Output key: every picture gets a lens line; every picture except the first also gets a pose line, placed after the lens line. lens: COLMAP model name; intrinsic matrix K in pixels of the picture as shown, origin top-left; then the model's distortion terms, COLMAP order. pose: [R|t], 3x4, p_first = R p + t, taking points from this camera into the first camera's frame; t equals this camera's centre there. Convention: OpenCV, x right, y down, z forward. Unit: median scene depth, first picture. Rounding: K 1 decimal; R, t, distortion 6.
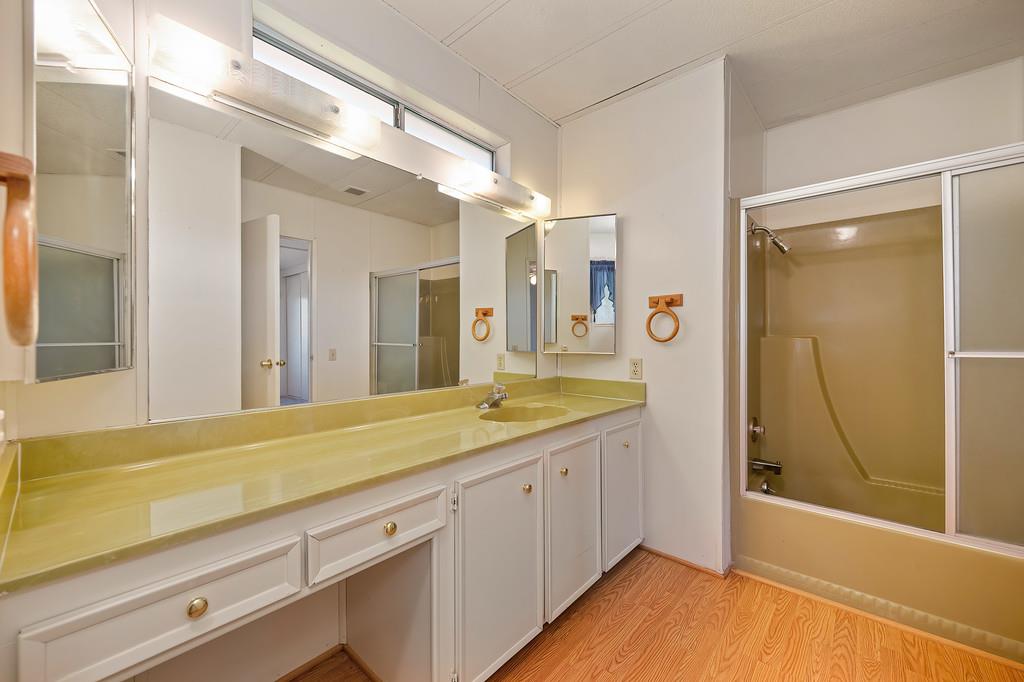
lens RADIAL K [[406.4, 0, 512.0], [0, 406.4, 341.0], [0, 0, 1]] dist [-0.000944, 0.000070]
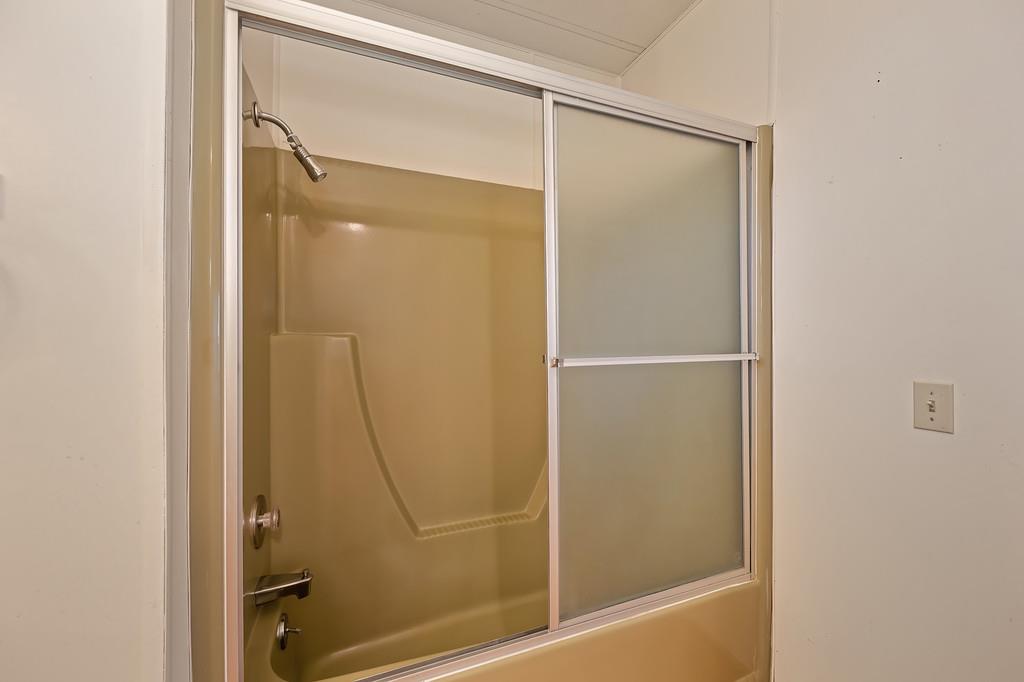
lens RADIAL K [[406.4, 0, 512.0], [0, 406.4, 341.0], [0, 0, 1]] dist [-0.000944, 0.000070]
pose [[0.448166, -0.001950, 0.893948, 0.295190], [-0.001996, 0.999993, 0.003182, -0.003419], [-0.893948, -0.003210, 0.448159, 0.507497]]
